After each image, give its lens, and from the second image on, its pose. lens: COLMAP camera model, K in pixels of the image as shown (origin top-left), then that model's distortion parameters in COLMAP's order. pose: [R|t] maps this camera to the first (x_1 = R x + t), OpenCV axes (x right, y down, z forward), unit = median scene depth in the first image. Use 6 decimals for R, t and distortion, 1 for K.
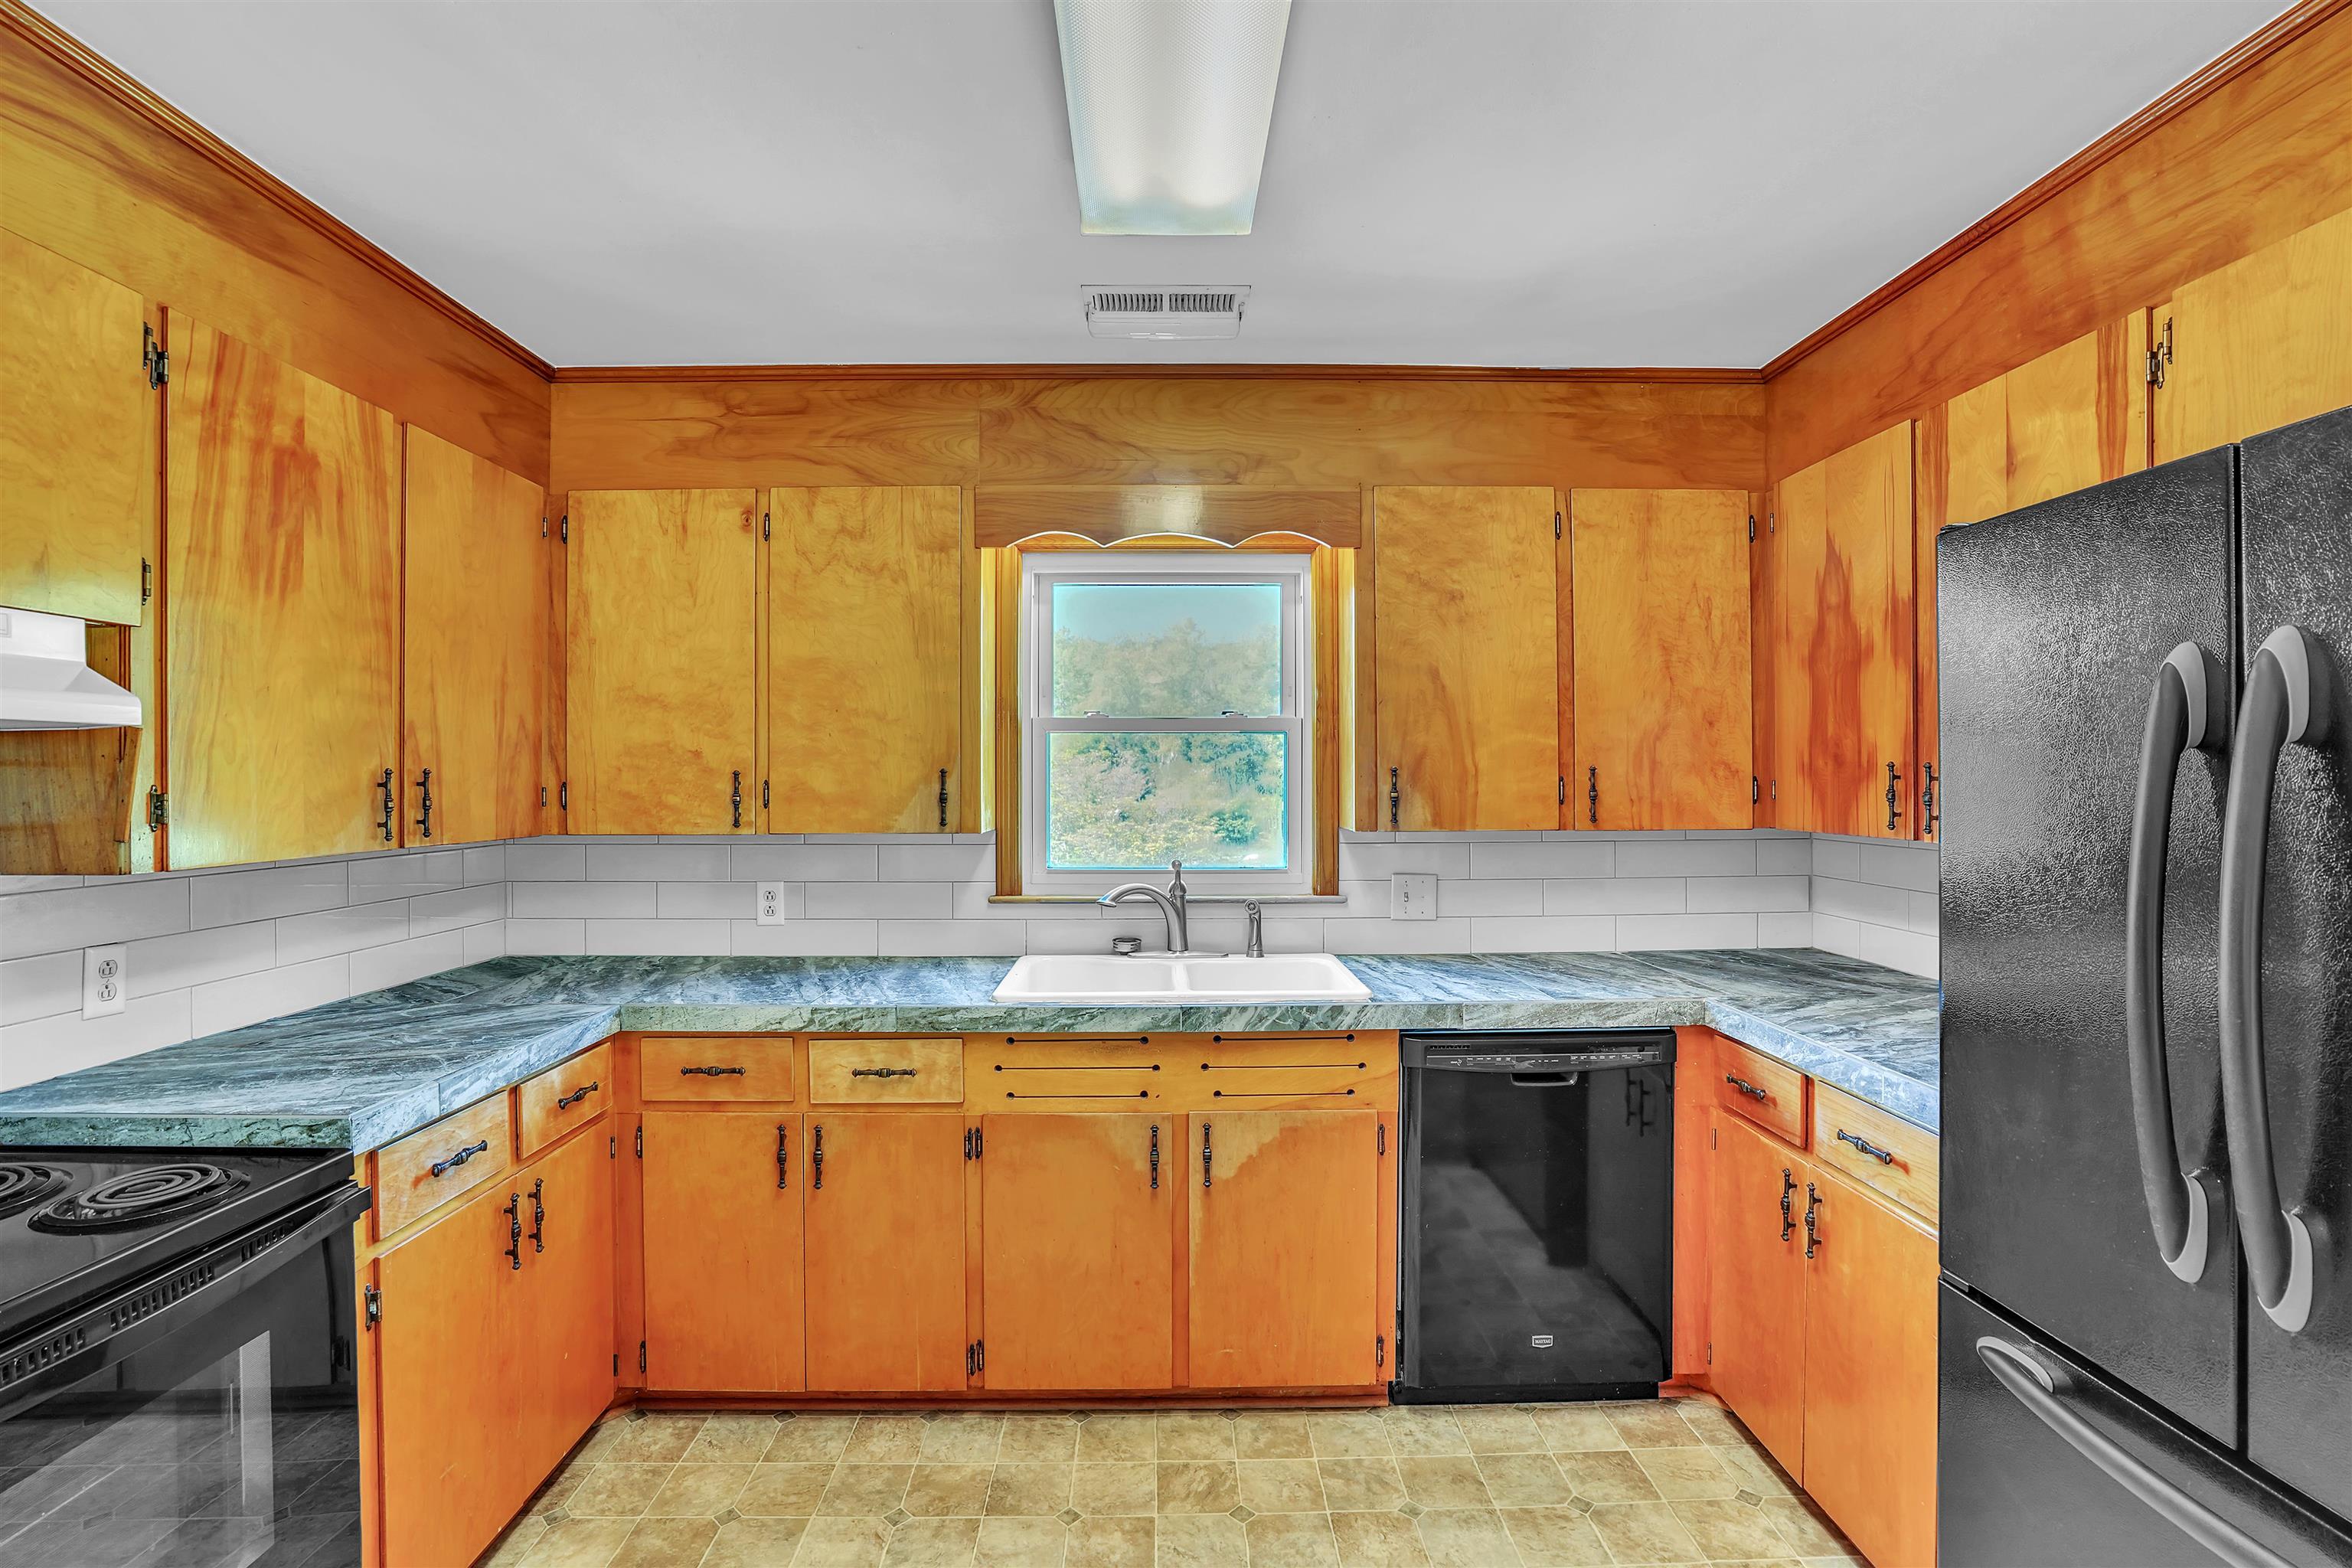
lens RADIAL K [[1101.5, 0, 1171.3], [0, 1101.5, 787.5], [0, 0, 1]] dist [-0.052937, 0.017719]
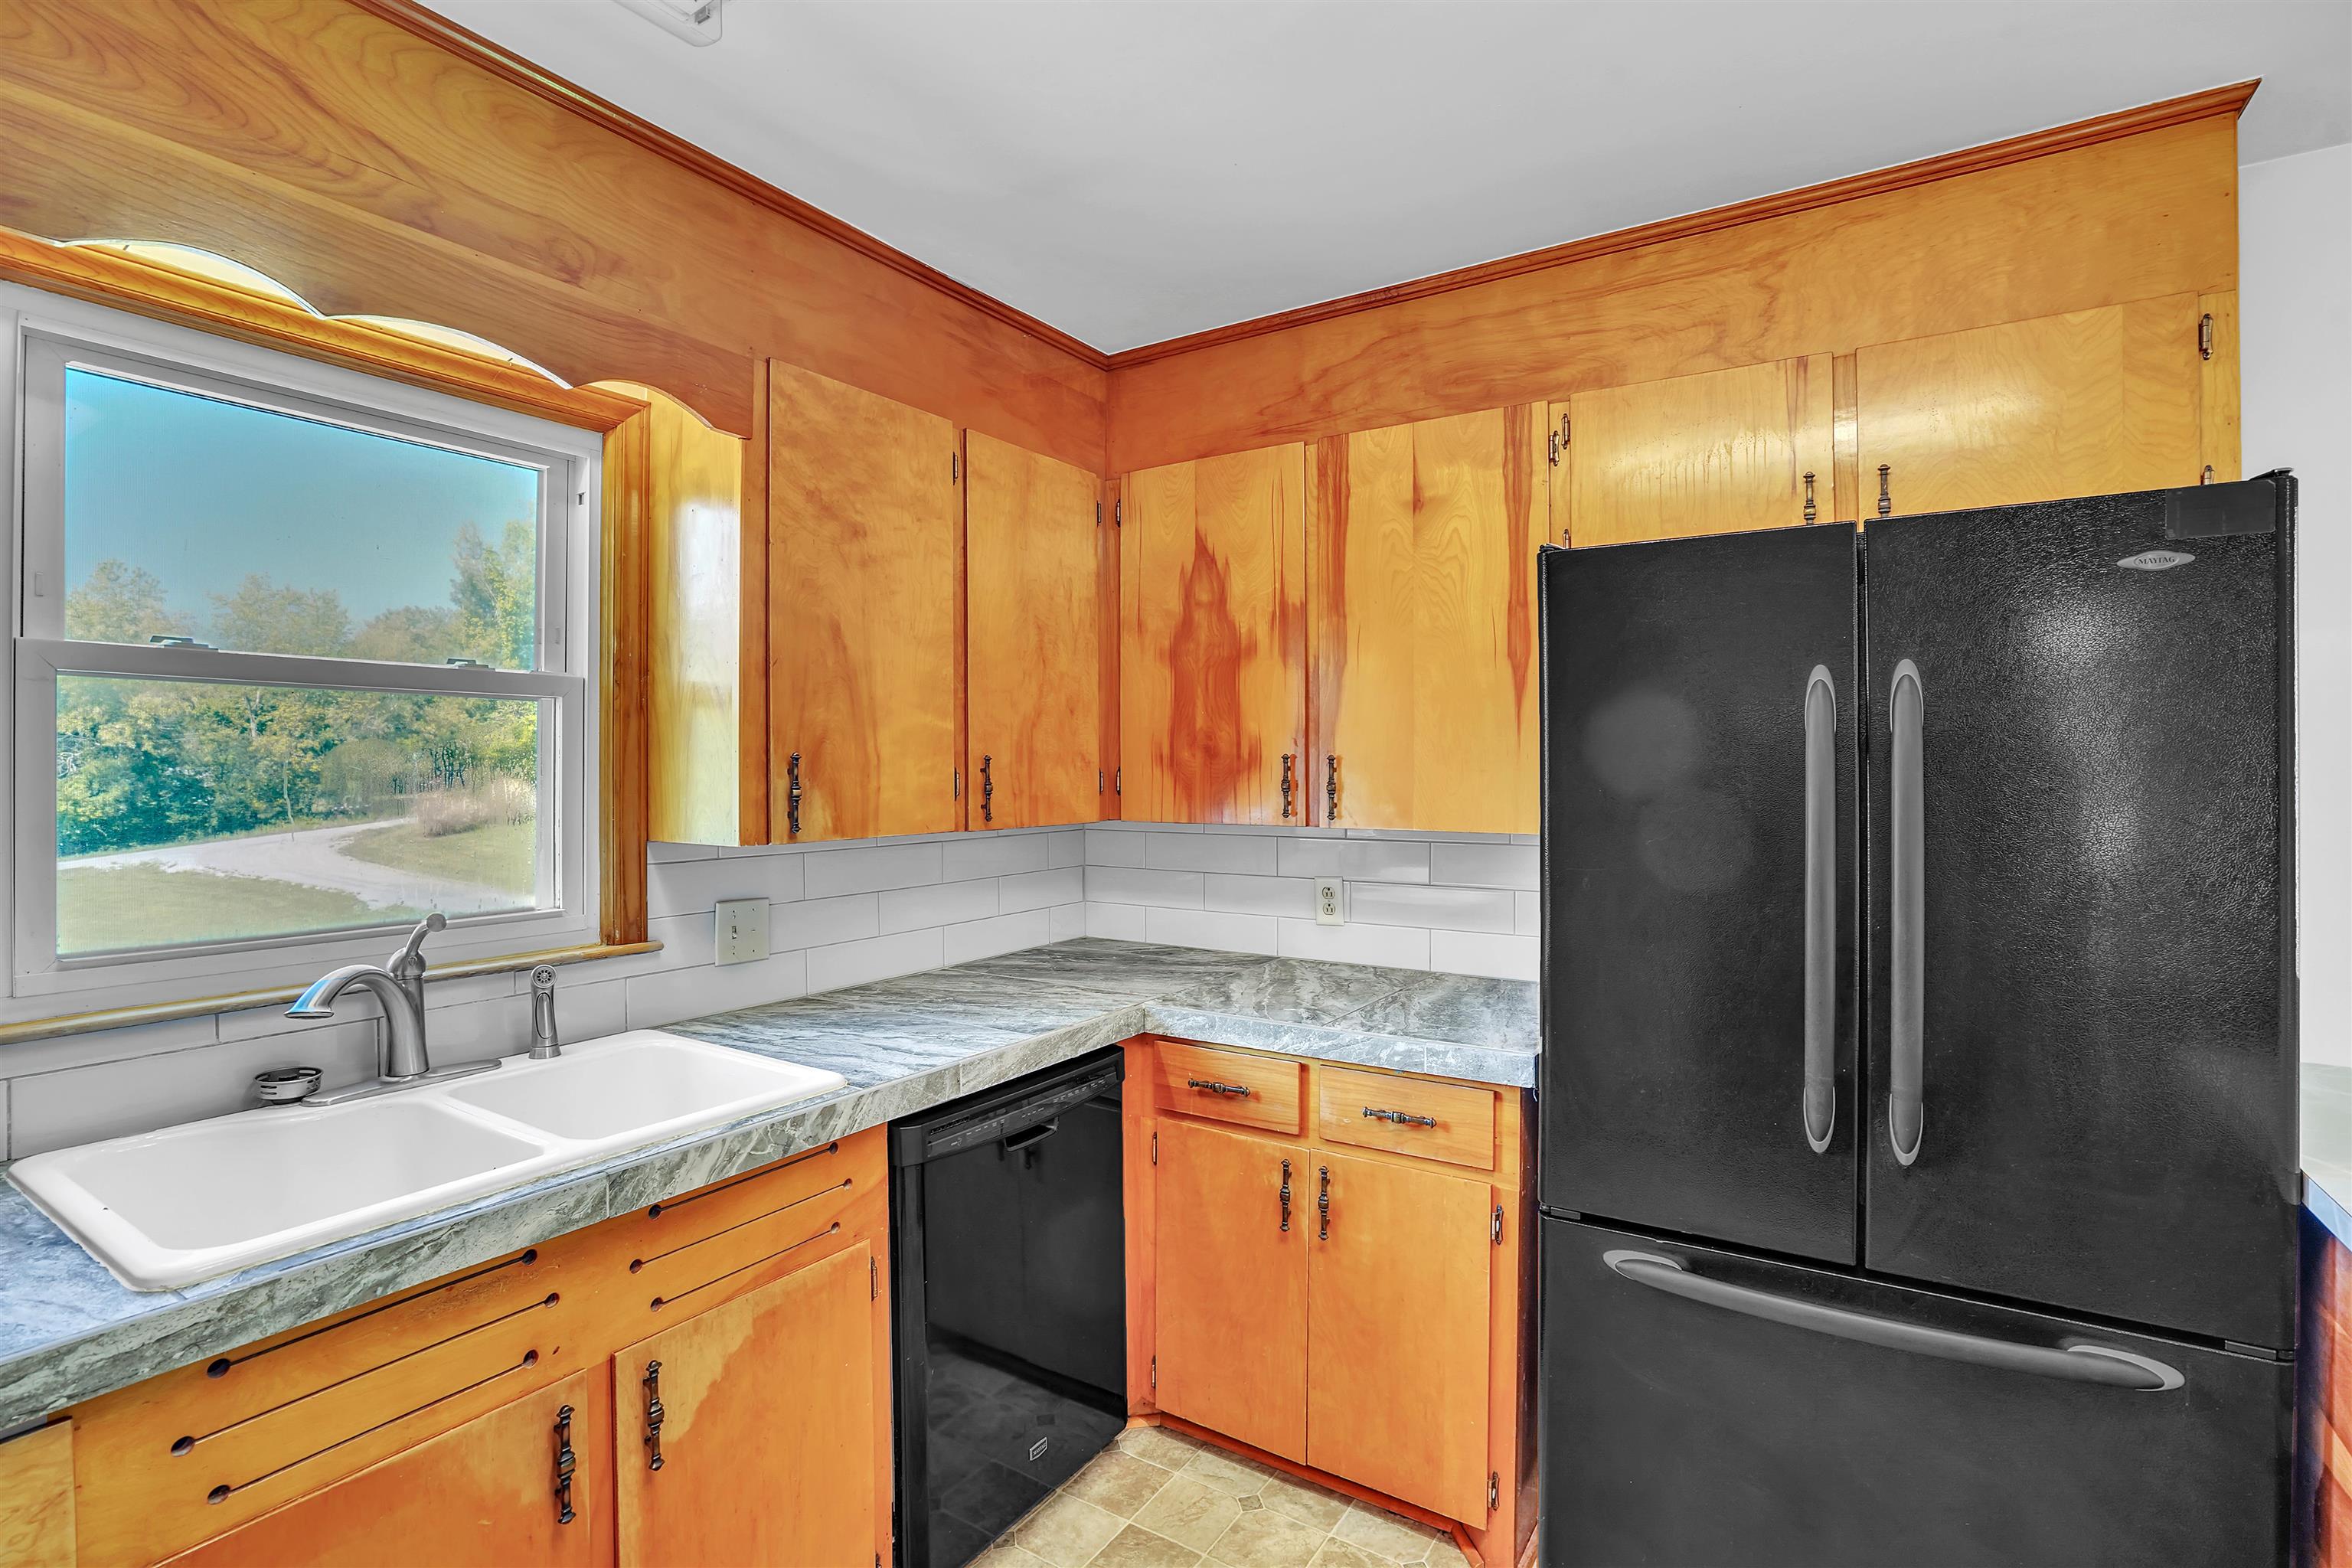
lens RADIAL K [[1101.5, 0, 1171.2], [0, 1101.5, 766.3], [0, 0, 1]] dist [-0.052937, 0.017719]
pose [[0.556627, 0.004061, 0.830753, -0.287338], [0.007387, 0.999924, -0.009837, -0.001491], [-0.830730, 0.011613, 0.556555, 0.447193]]
